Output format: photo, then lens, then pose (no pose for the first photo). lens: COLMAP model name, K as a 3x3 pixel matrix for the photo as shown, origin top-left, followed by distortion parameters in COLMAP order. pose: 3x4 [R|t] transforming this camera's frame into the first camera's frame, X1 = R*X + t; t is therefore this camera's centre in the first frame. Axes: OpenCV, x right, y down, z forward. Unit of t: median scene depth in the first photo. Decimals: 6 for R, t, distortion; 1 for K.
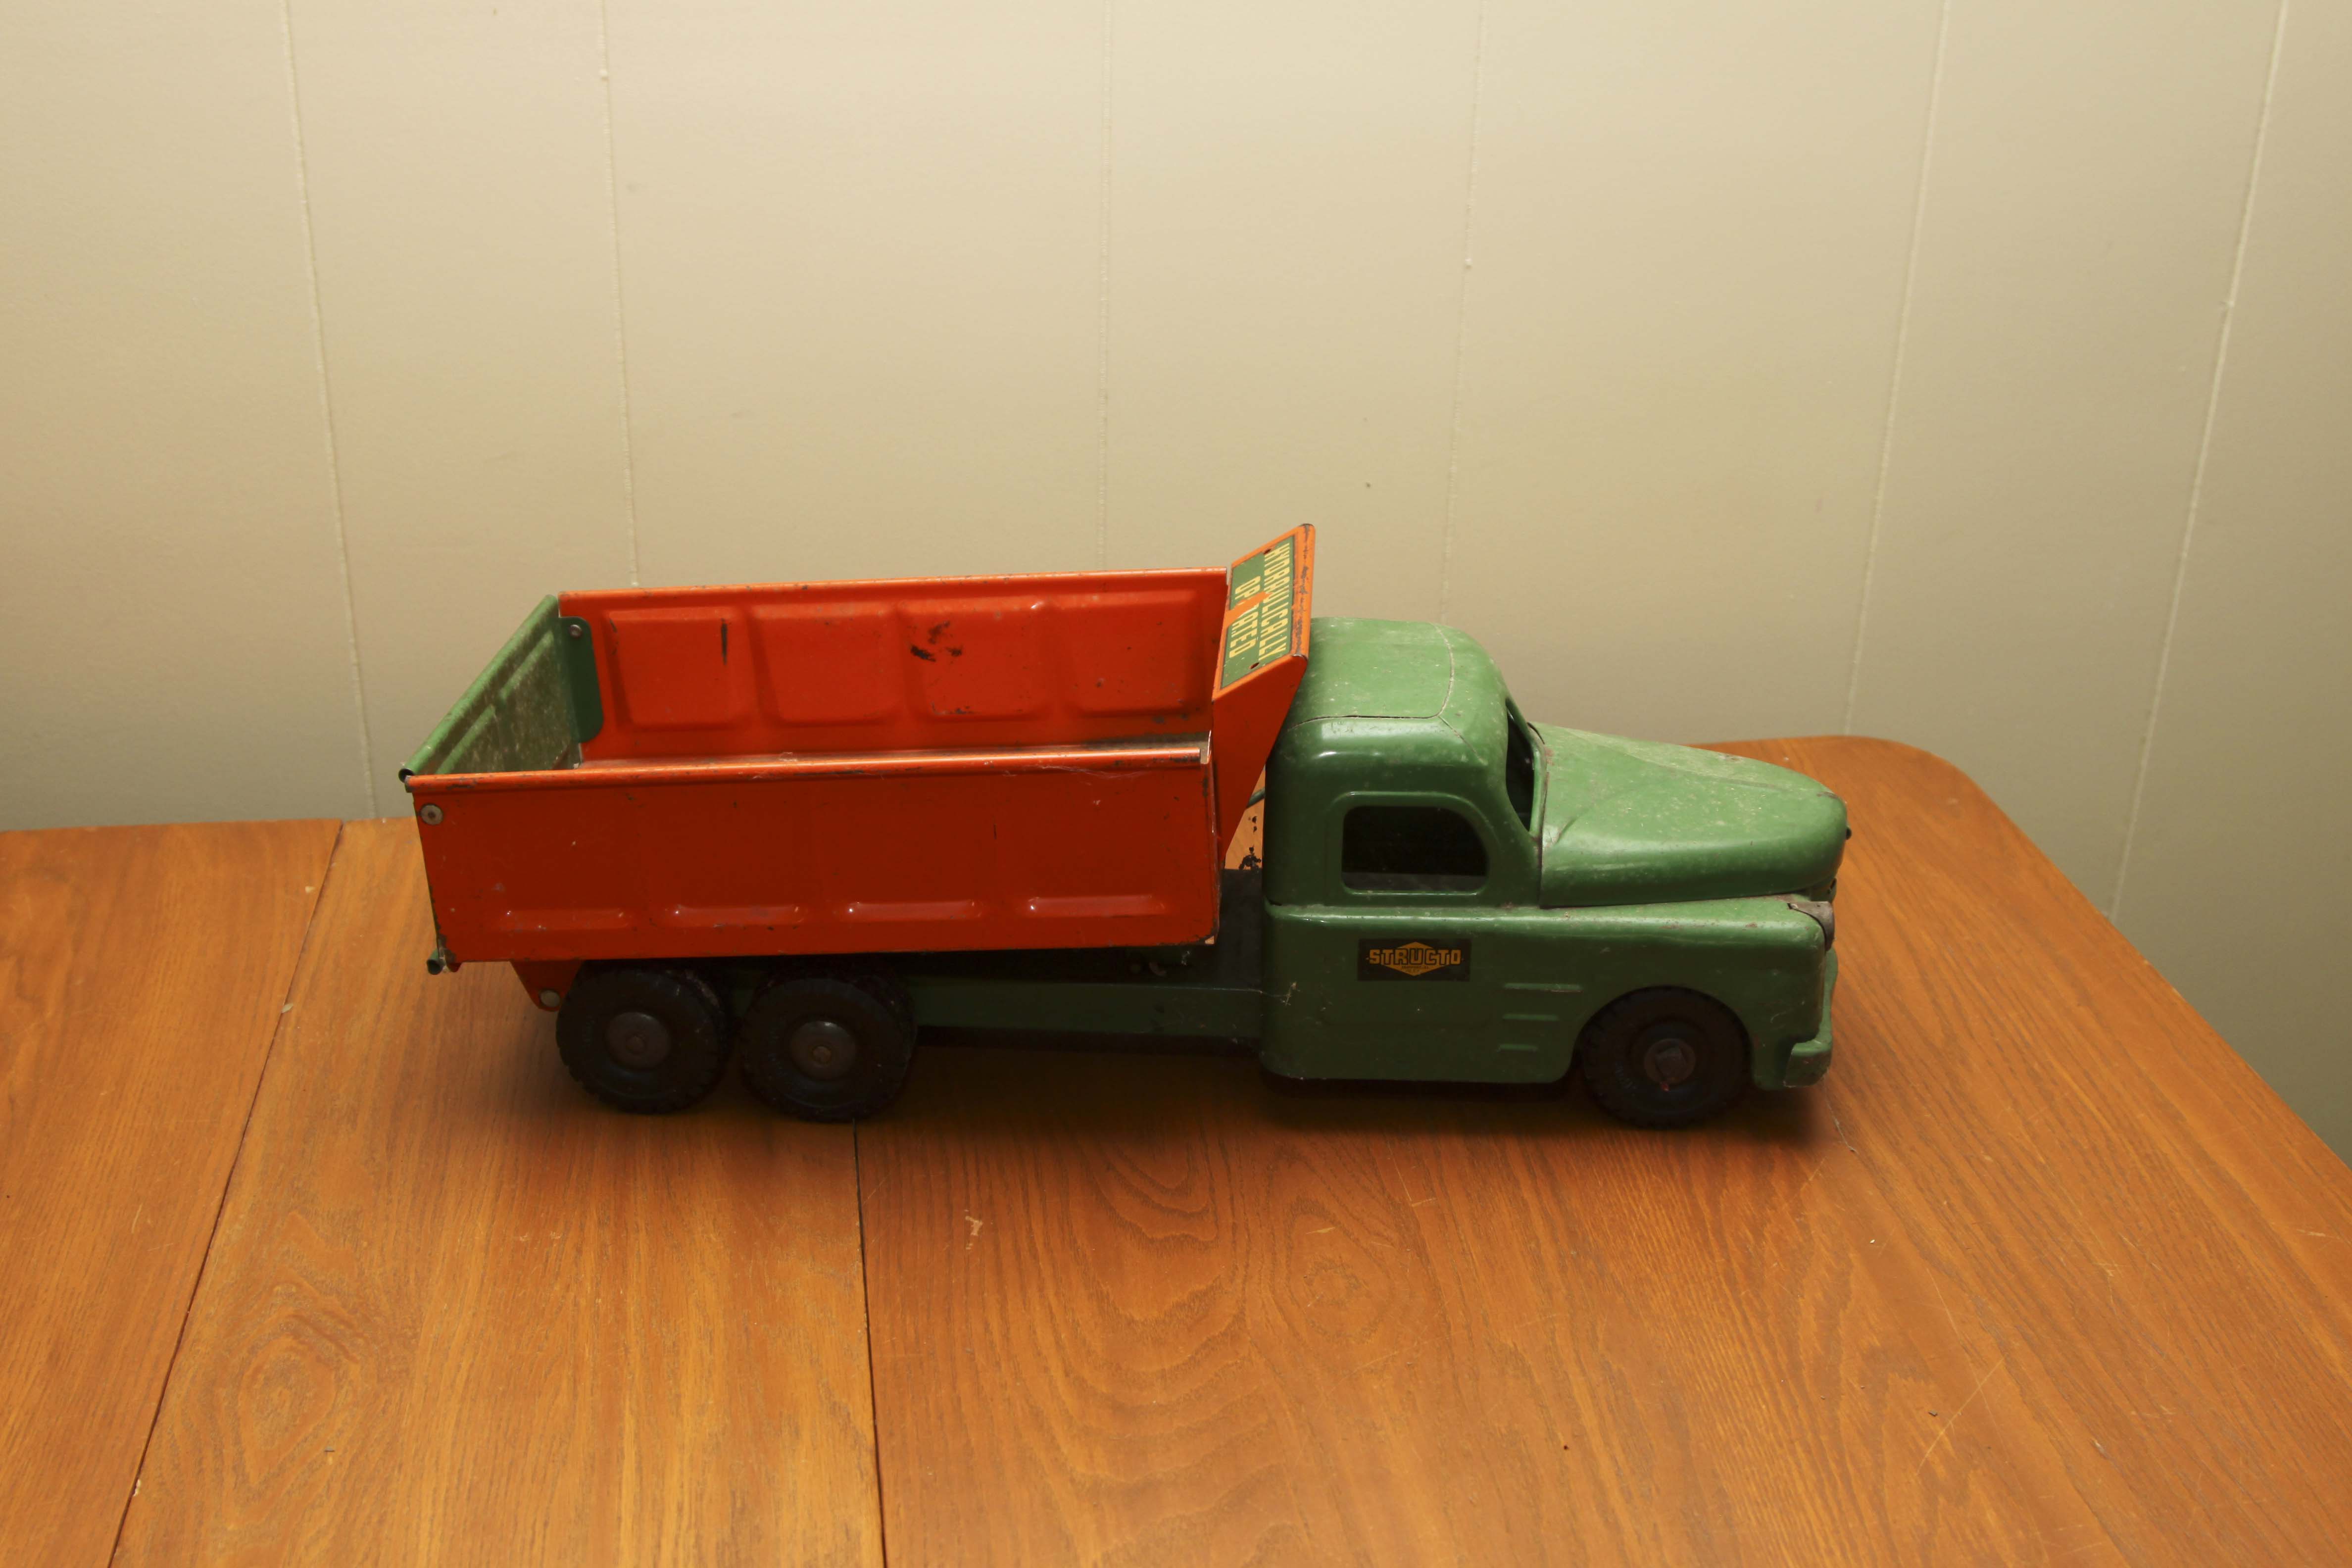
lens RADIAL K [[2563.1, 0, 1182.7], [0, 2563.1, 796.6], [0, 0, 1]] dist [-0.126999, 0.066298]
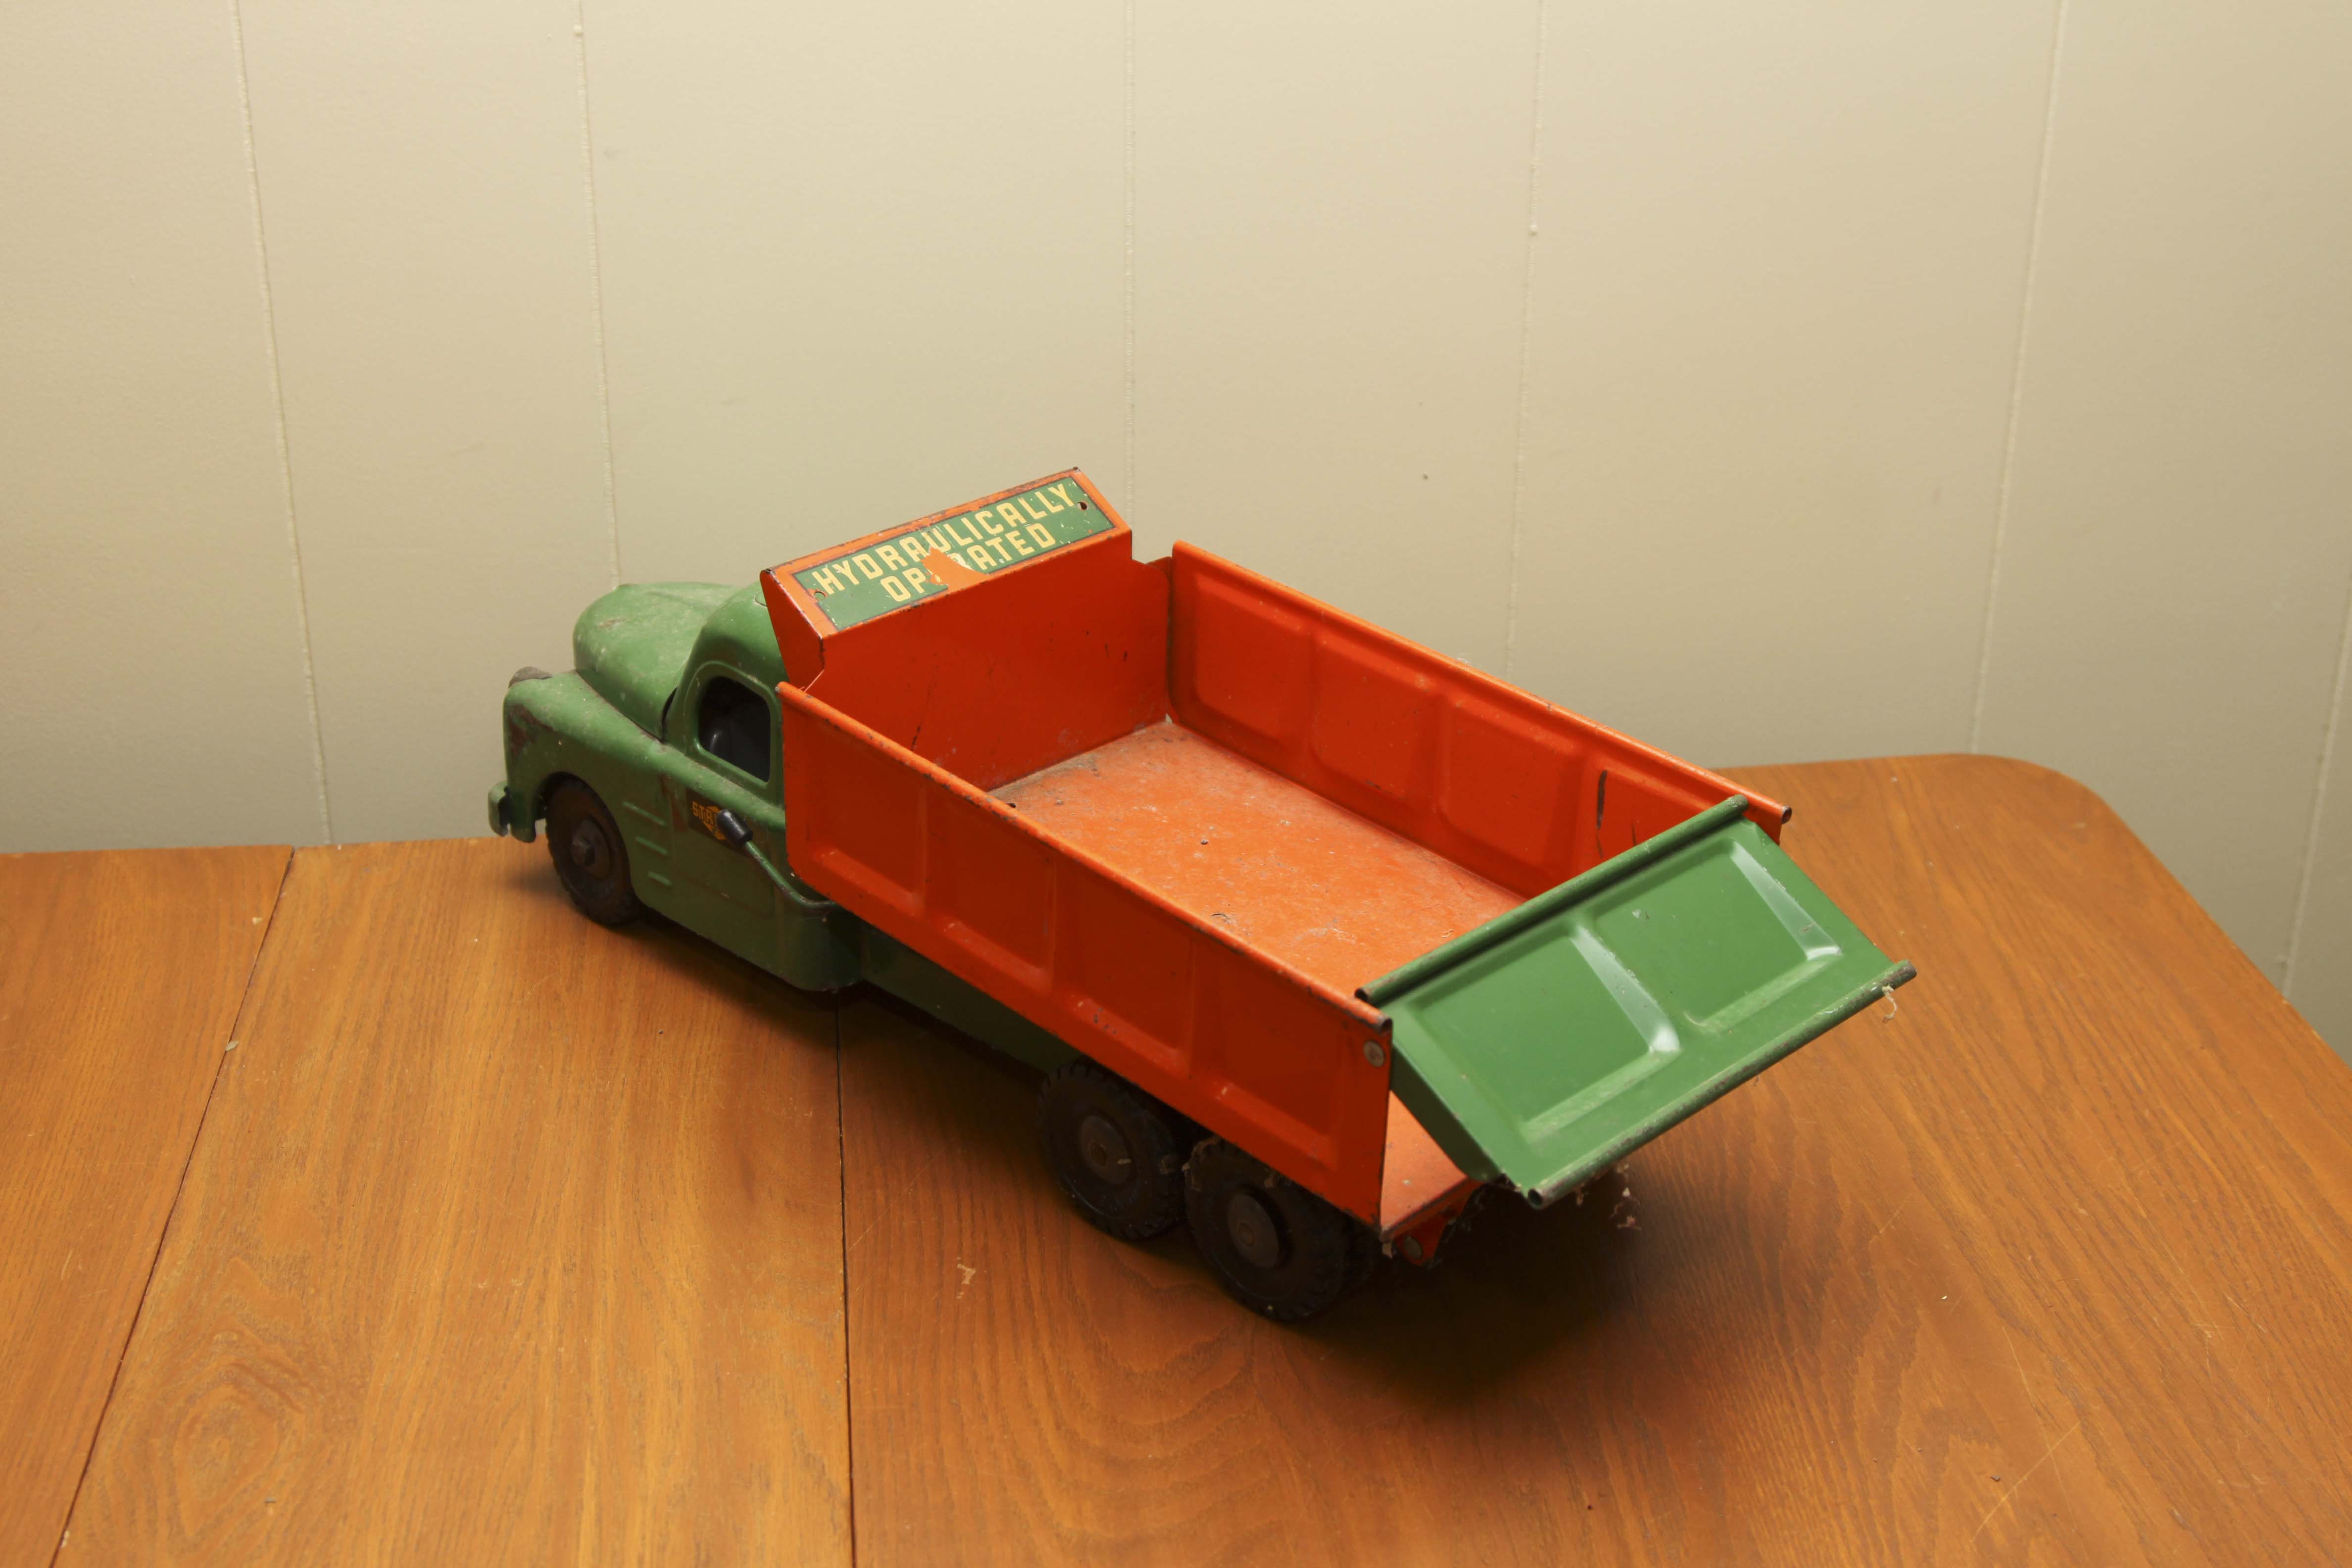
lens RADIAL K [[3060.9, 0, 1163.7], [0, 3060.9, 789.9], [0, 0, 1]] dist [-0.080384, 0.093706]
pose [[0.999048, -0.000932, -0.043618, 0.040407], [0.000051, 0.999796, -0.020189, 0.015250], [0.043628, 0.020167, 0.998844, -0.114828]]
